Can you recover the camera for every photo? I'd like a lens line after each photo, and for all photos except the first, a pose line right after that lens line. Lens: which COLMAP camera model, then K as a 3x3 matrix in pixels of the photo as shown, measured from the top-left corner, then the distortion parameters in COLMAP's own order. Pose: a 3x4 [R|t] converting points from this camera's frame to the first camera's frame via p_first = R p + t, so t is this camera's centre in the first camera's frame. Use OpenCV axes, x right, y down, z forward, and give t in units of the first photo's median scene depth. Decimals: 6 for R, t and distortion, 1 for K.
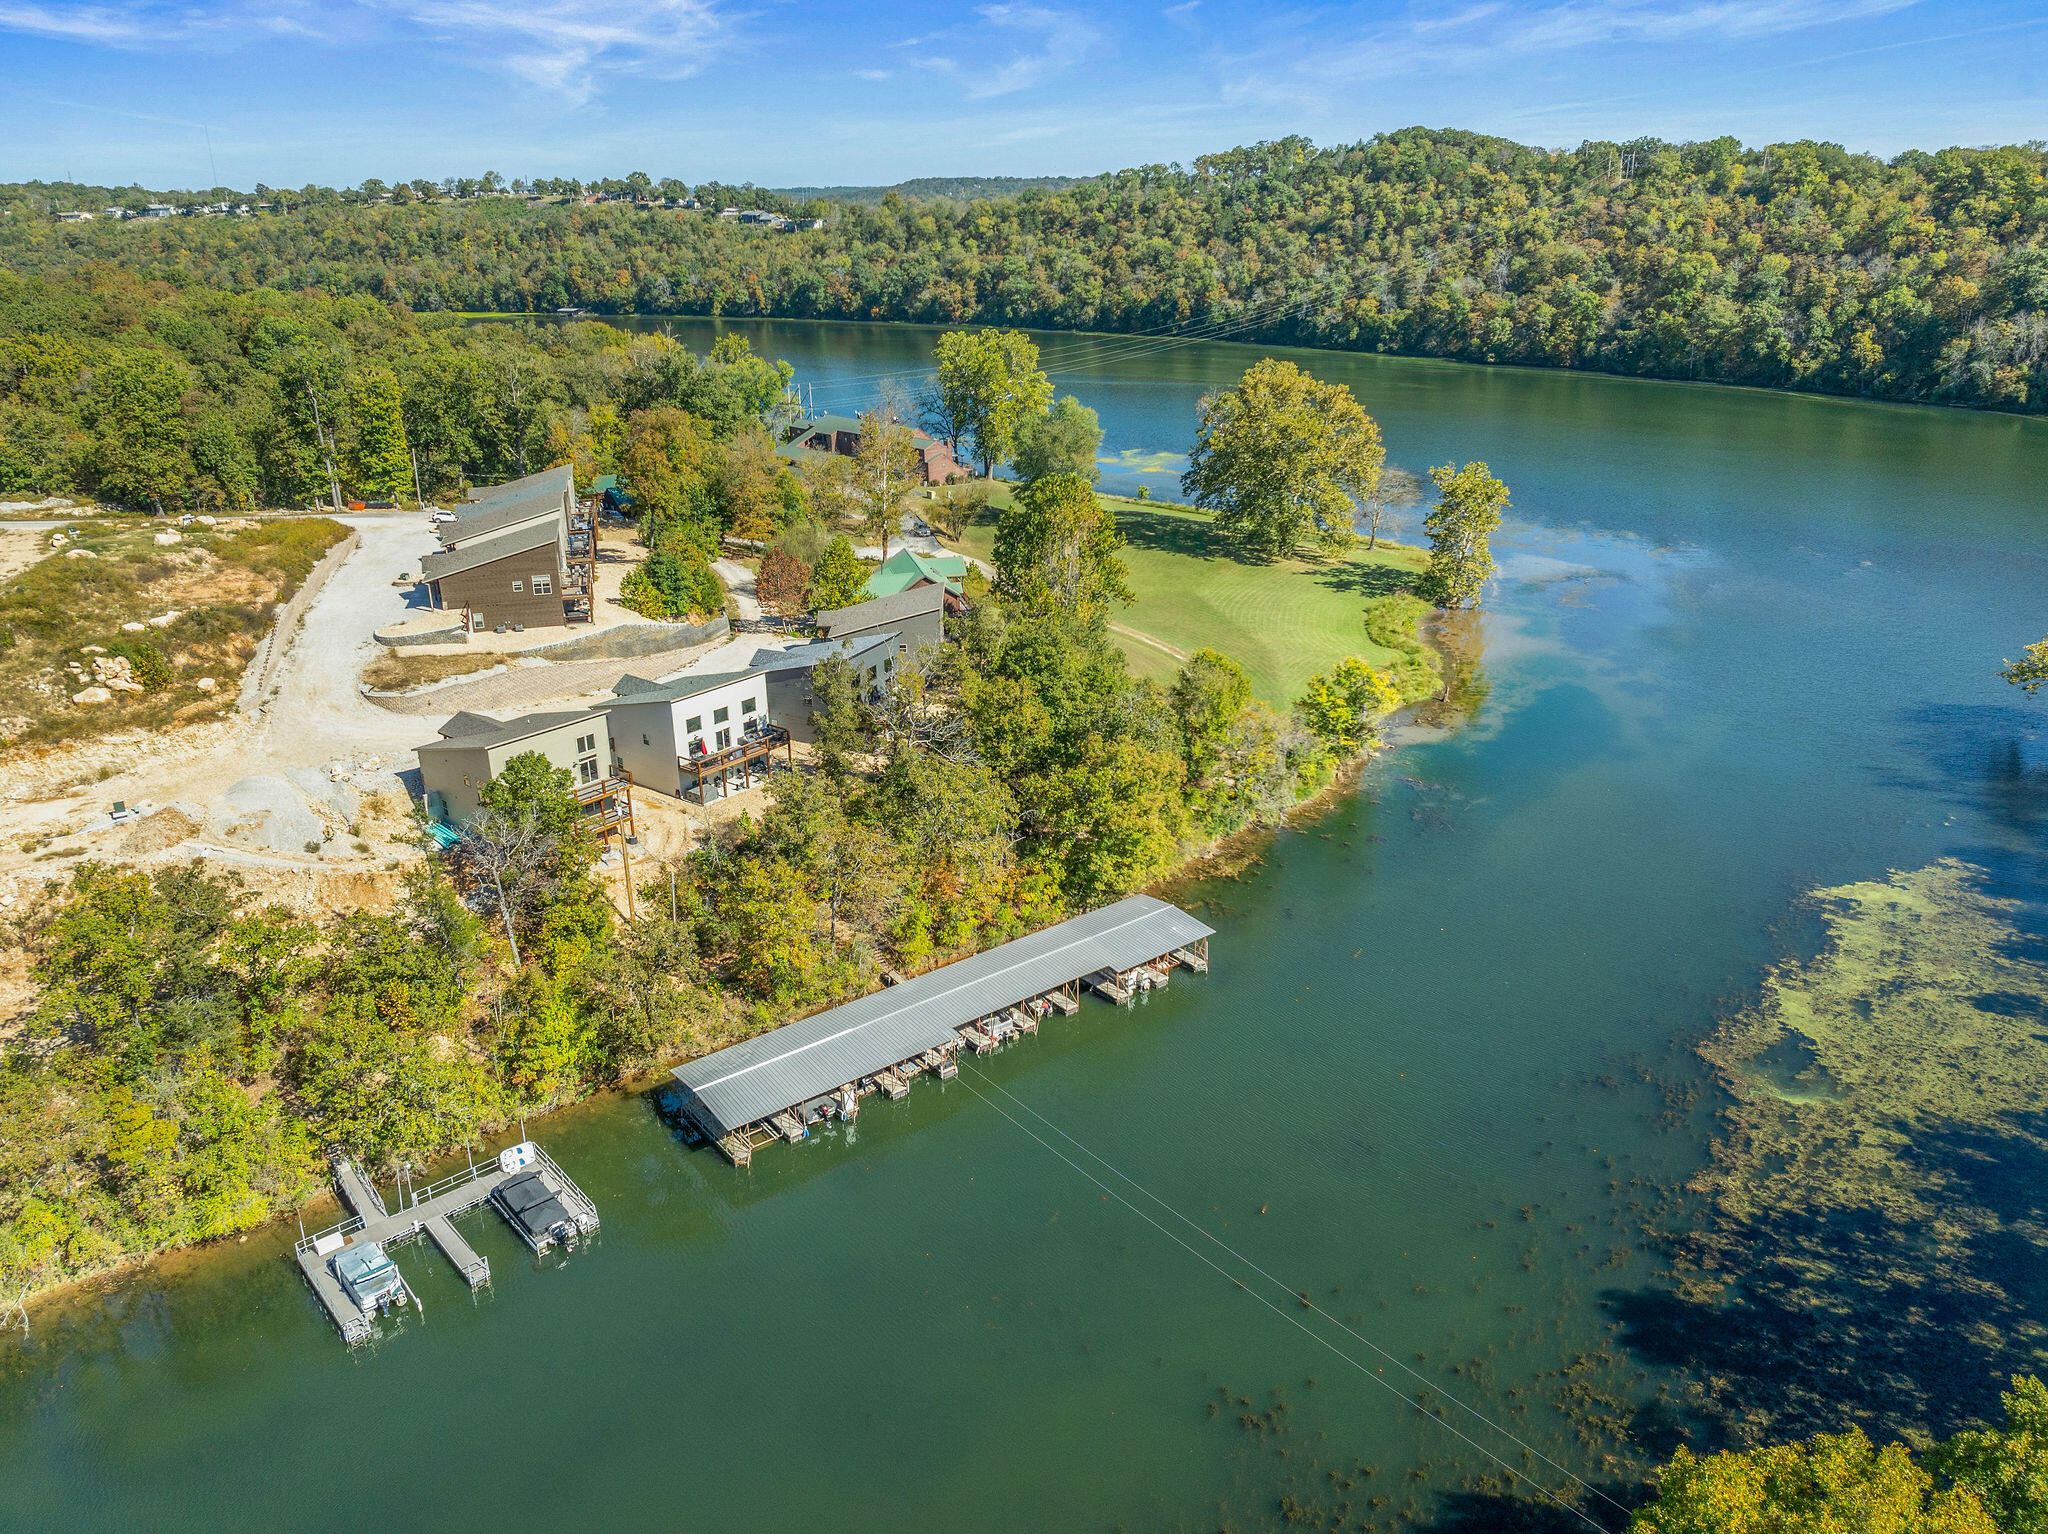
lens RADIAL K [[1469.5, 0, 1025.7], [0, 1469.5, 777.0], [0, 0, 1]] dist [-0.034157, -0.002341]
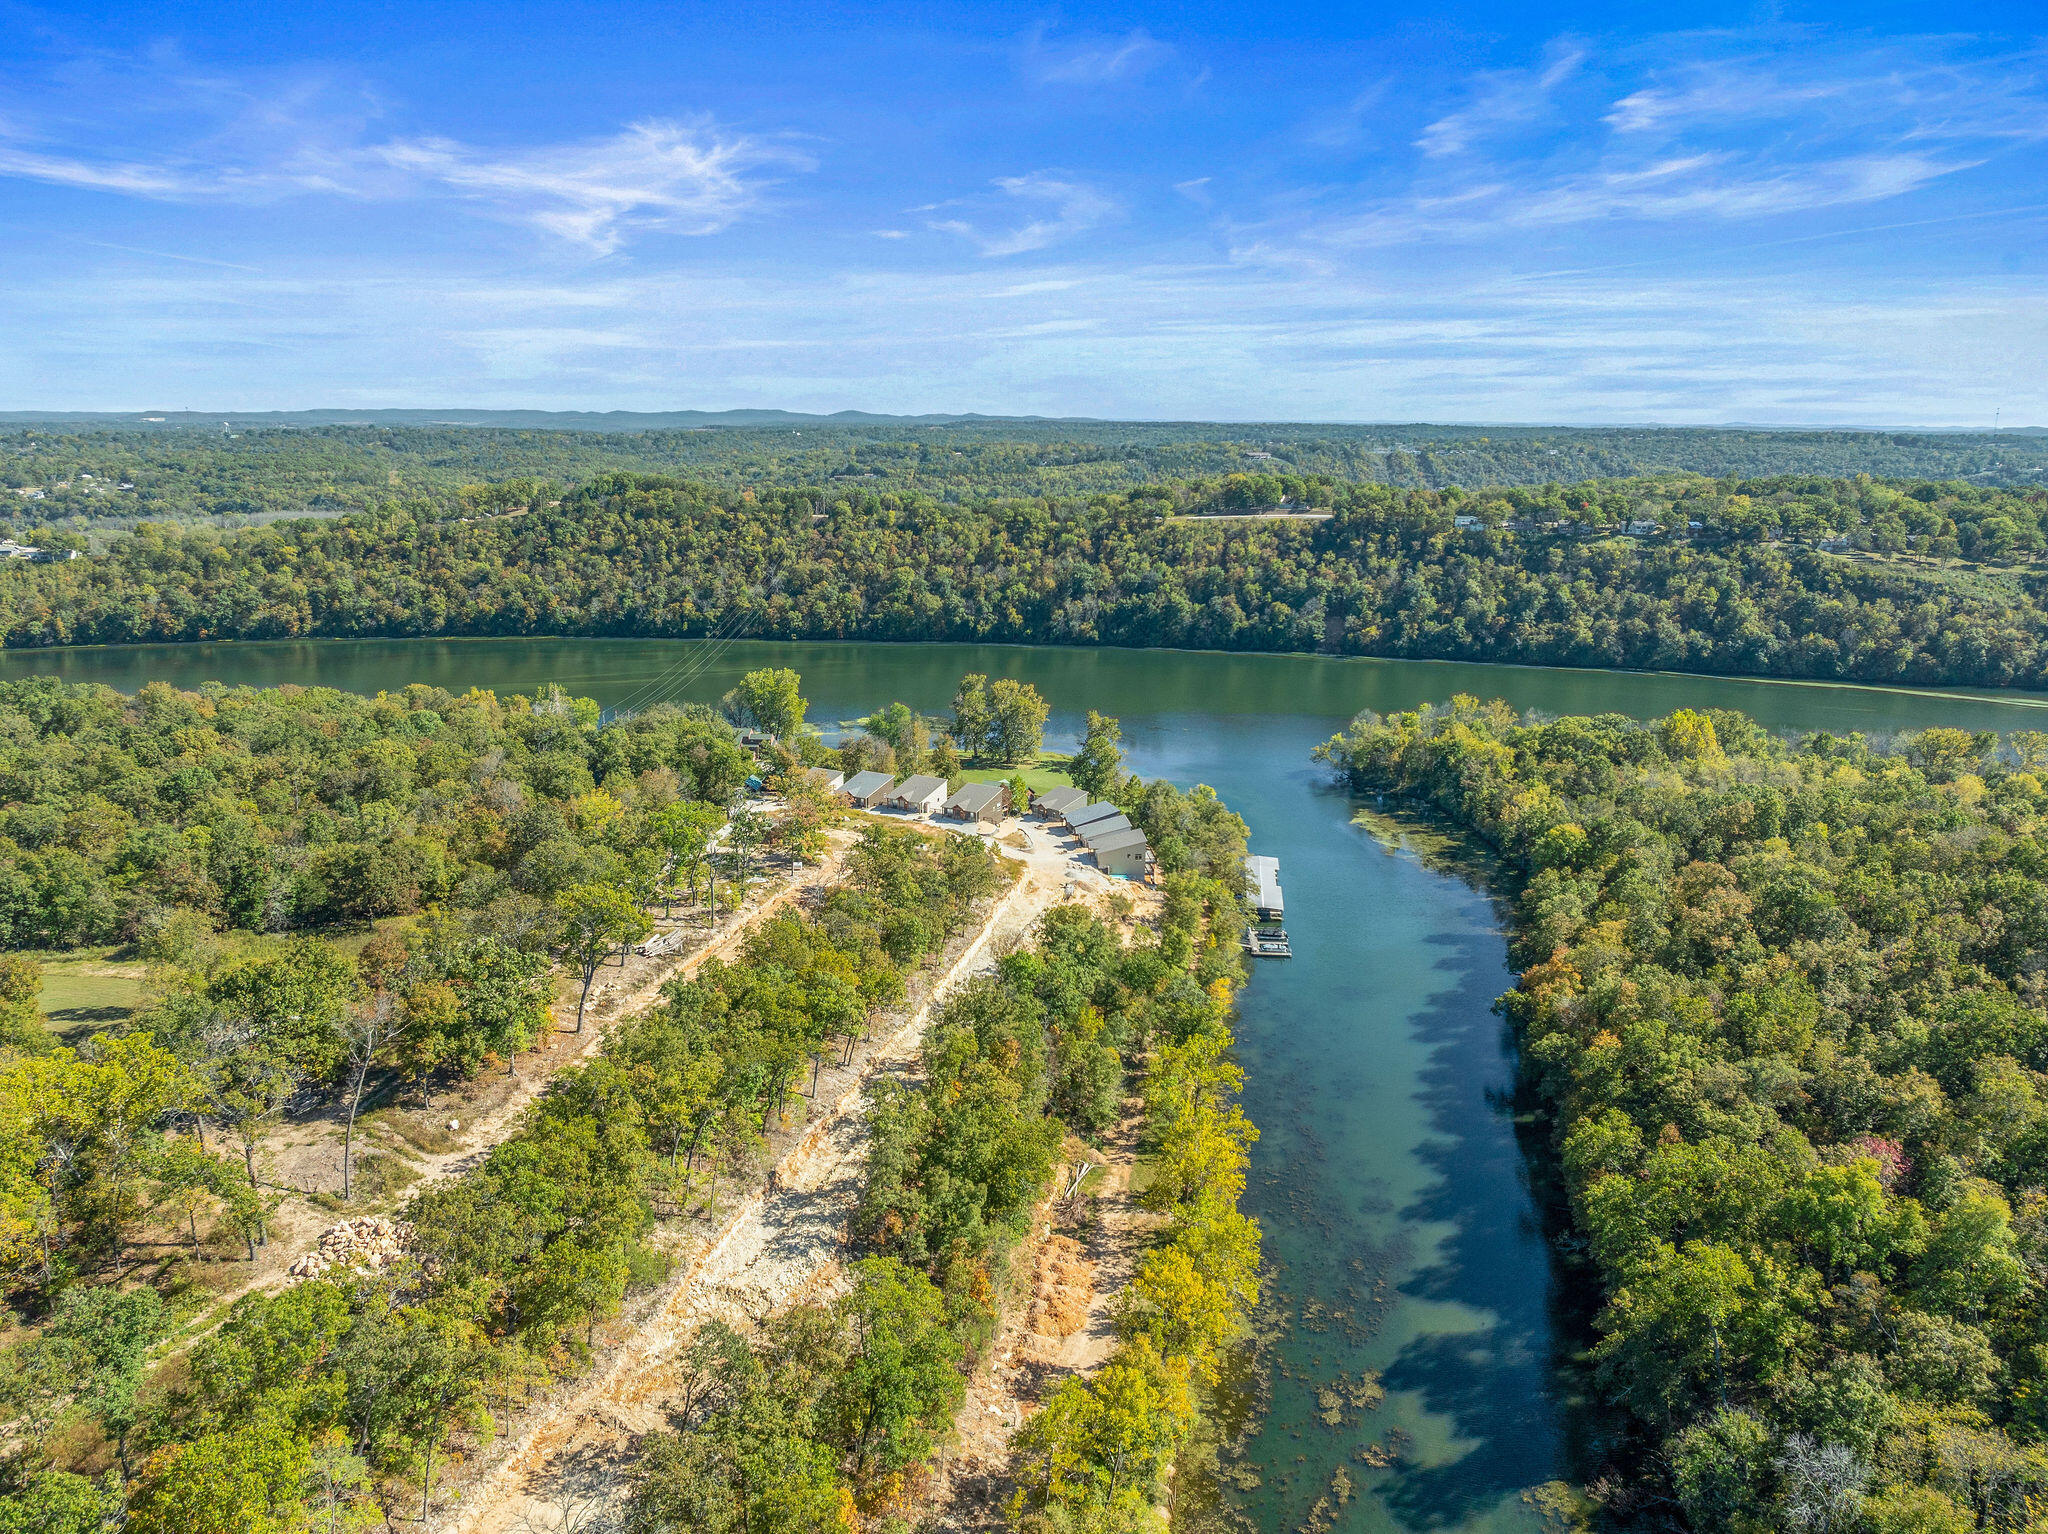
lens RADIAL K [[1469.5, 0, 1034.5], [0, 1469.5, 764.8], [0, 0, 1]] dist [-0.034157, -0.002341]
pose [[0.693777, -0.148534, 0.704706, -1.077533], [0.249042, 0.967615, -0.041231, -0.042896], [-0.675760, 0.204106, 0.708301, -0.441701]]
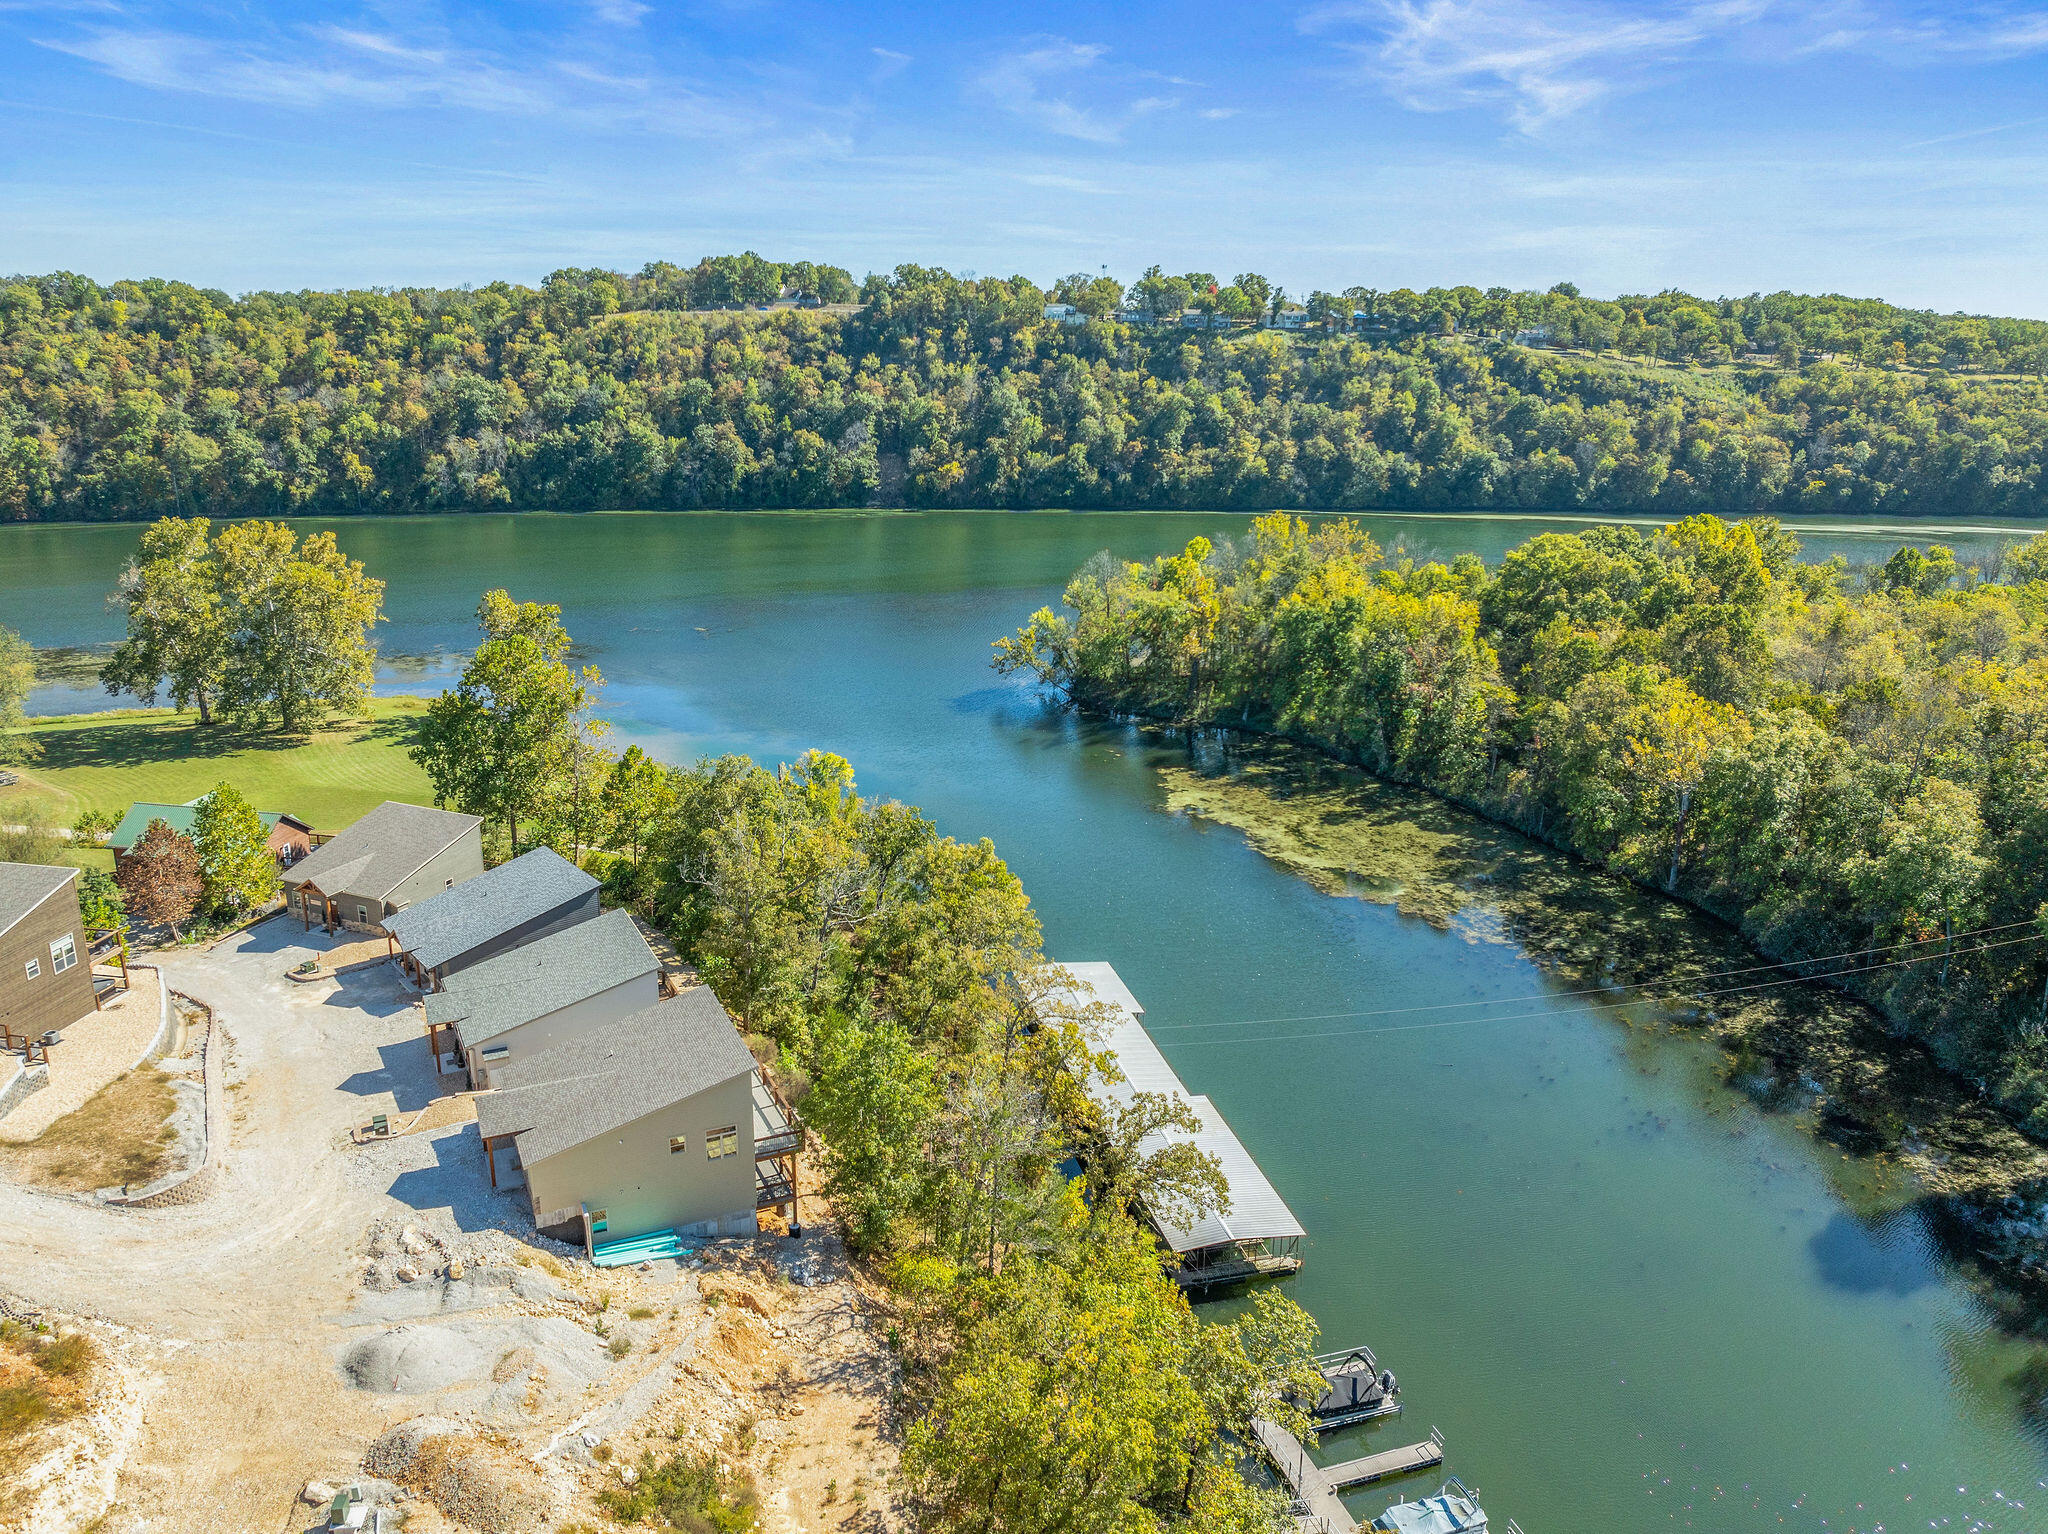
lens RADIAL K [[1469.5, 0, 1025.0], [0, 1469.5, 765.9], [0, 0, 1]] dist [-0.034157, -0.002341]
pose [[0.385032, -0.240163, 0.891107, -0.354122], [0.322566, 0.939672, 0.113877, -0.075113], [-0.864697, 0.243595, 0.439273, 0.211636]]
